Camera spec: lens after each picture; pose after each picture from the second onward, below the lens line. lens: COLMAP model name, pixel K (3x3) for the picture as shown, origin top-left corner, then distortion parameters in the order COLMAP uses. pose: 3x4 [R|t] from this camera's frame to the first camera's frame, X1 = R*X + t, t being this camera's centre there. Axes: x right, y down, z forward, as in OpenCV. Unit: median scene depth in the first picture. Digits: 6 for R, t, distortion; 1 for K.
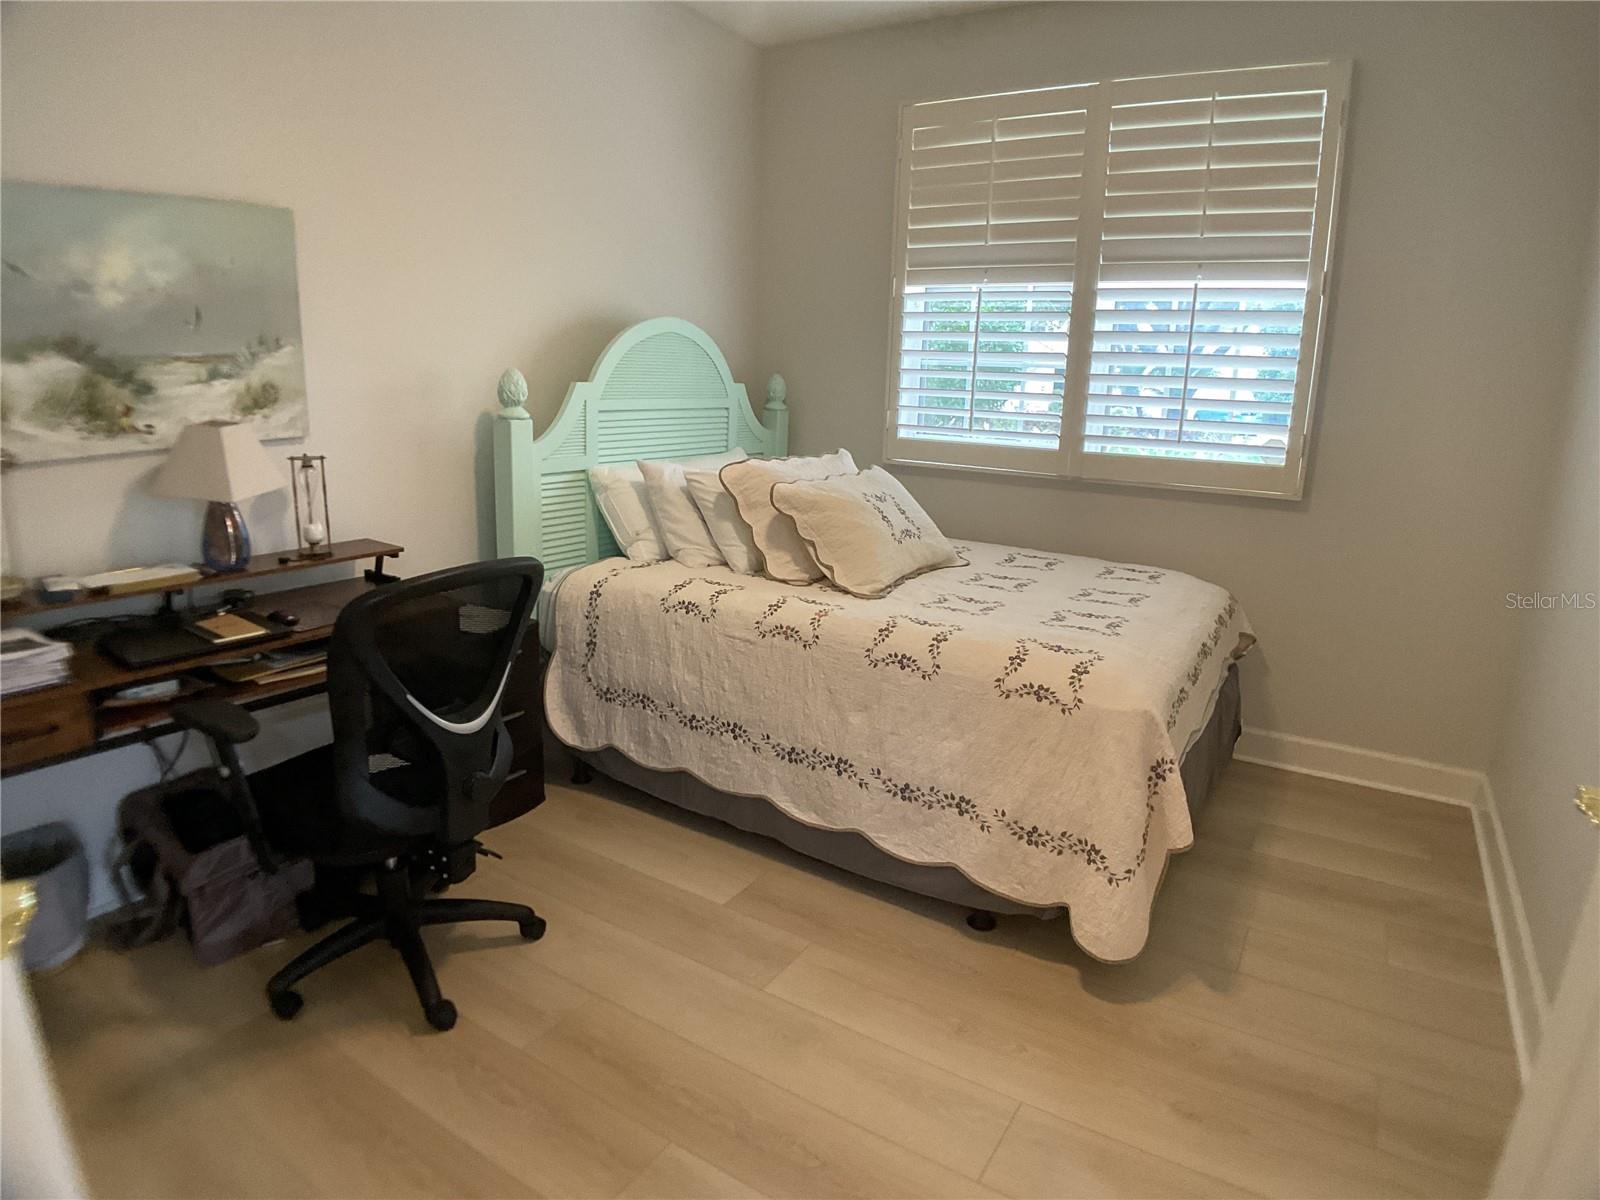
lens RADIAL K [[918.1, 0, 783.0], [0, 918.1, 598.1], [0, 0, 1]] dist [-0.067940, -0.014947]
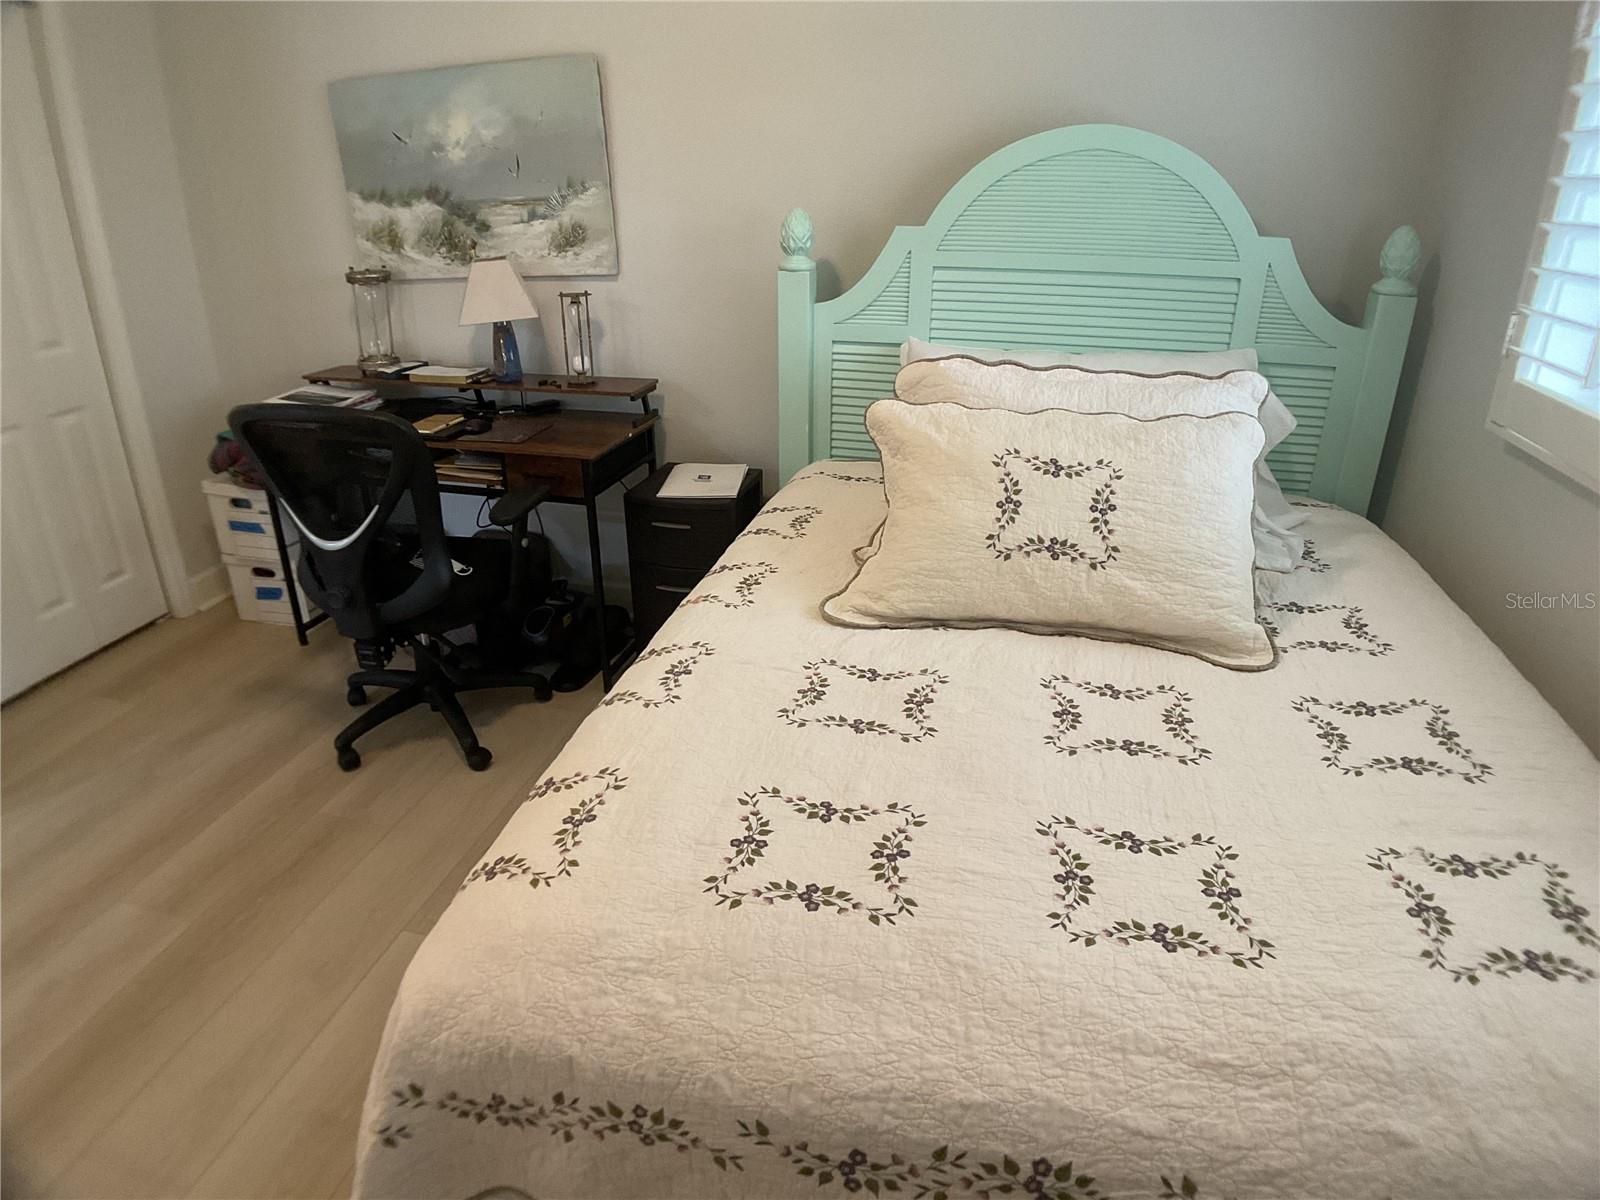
lens RADIAL K [[917.4, 0, 790.1], [0, 917.4, 596.7], [0, 0, 1]] dist [-0.079058, -0.000709]
pose [[0.335338, 0.359547, -0.870790, 0.716925], [-0.216536, 0.928978, 0.300185, -0.218947], [0.916875, 0.087894, 0.389377, 0.912531]]
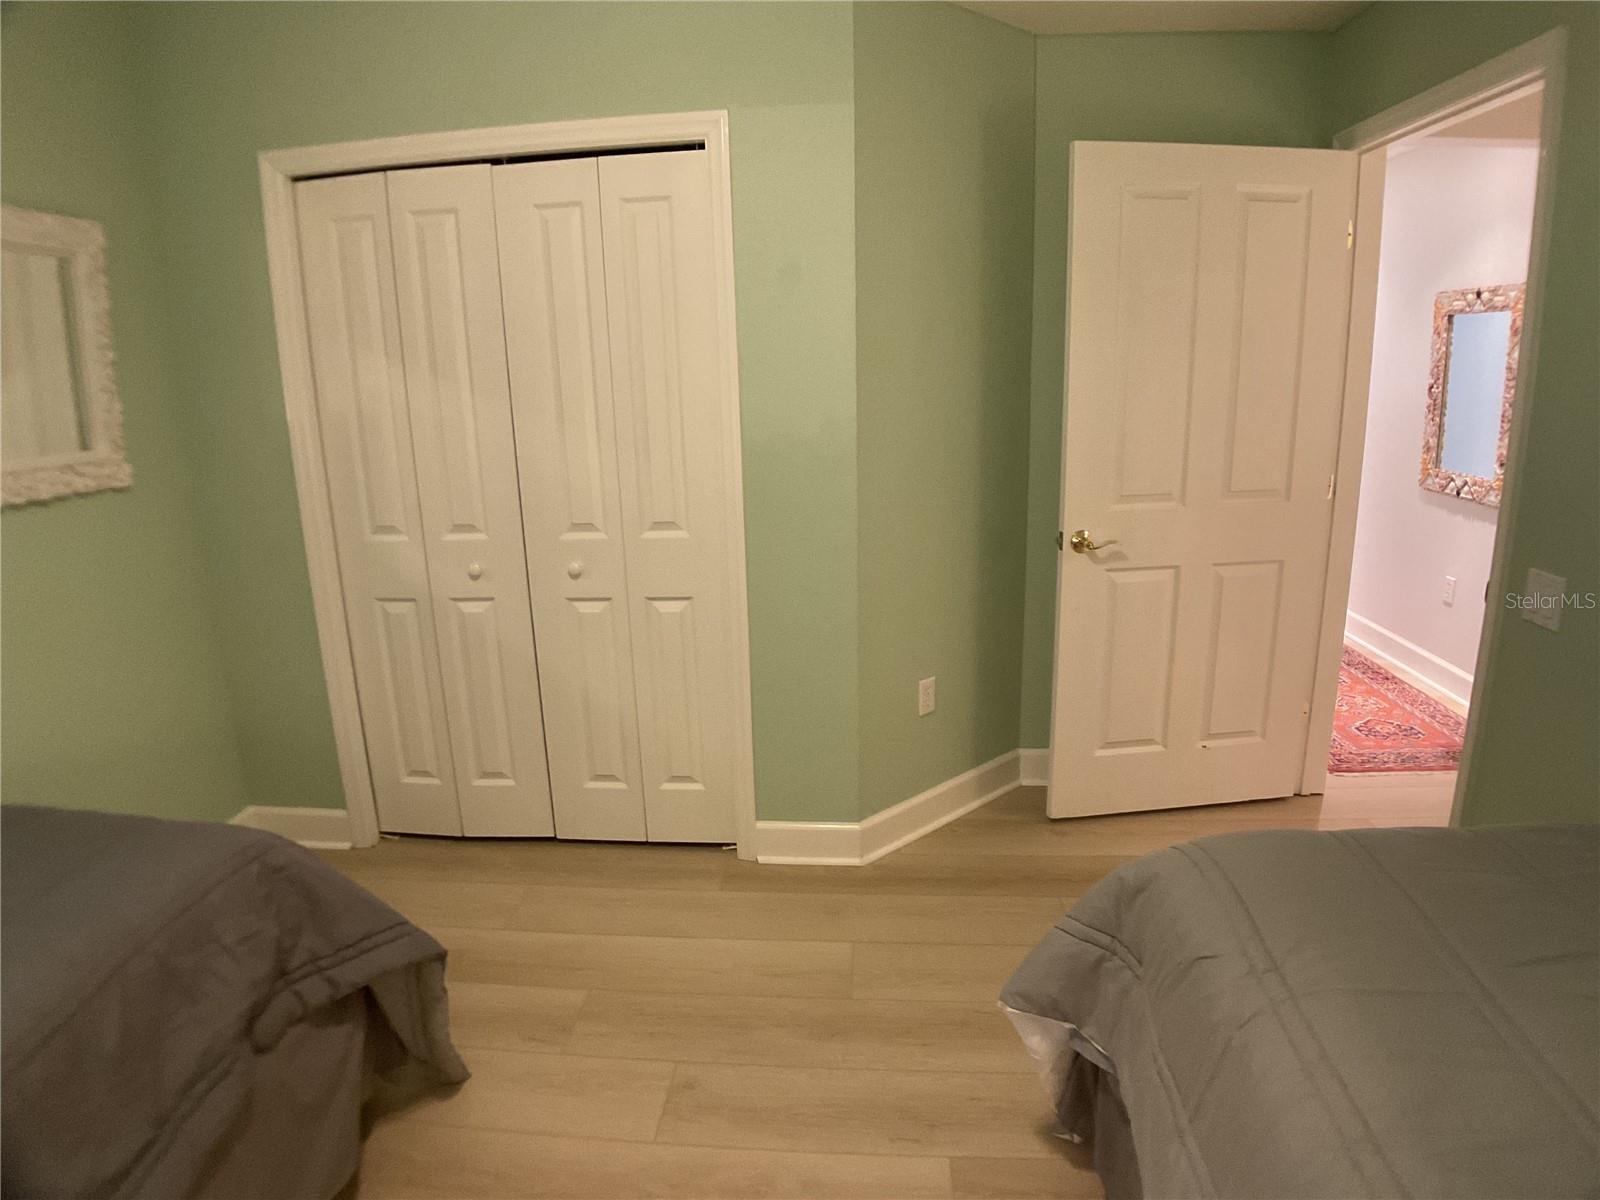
lens RADIAL K [[917.4, 0, 790.1], [0, 917.4, 596.7], [0, 0, 1]] dist [-0.079058, -0.000709]
pose [[-0.880301, 0.117862, -0.459542, -0.371357], [-0.103144, 0.897930, 0.427882, -0.392738], [0.463067, 0.424064, -0.778292, 1.404071]]
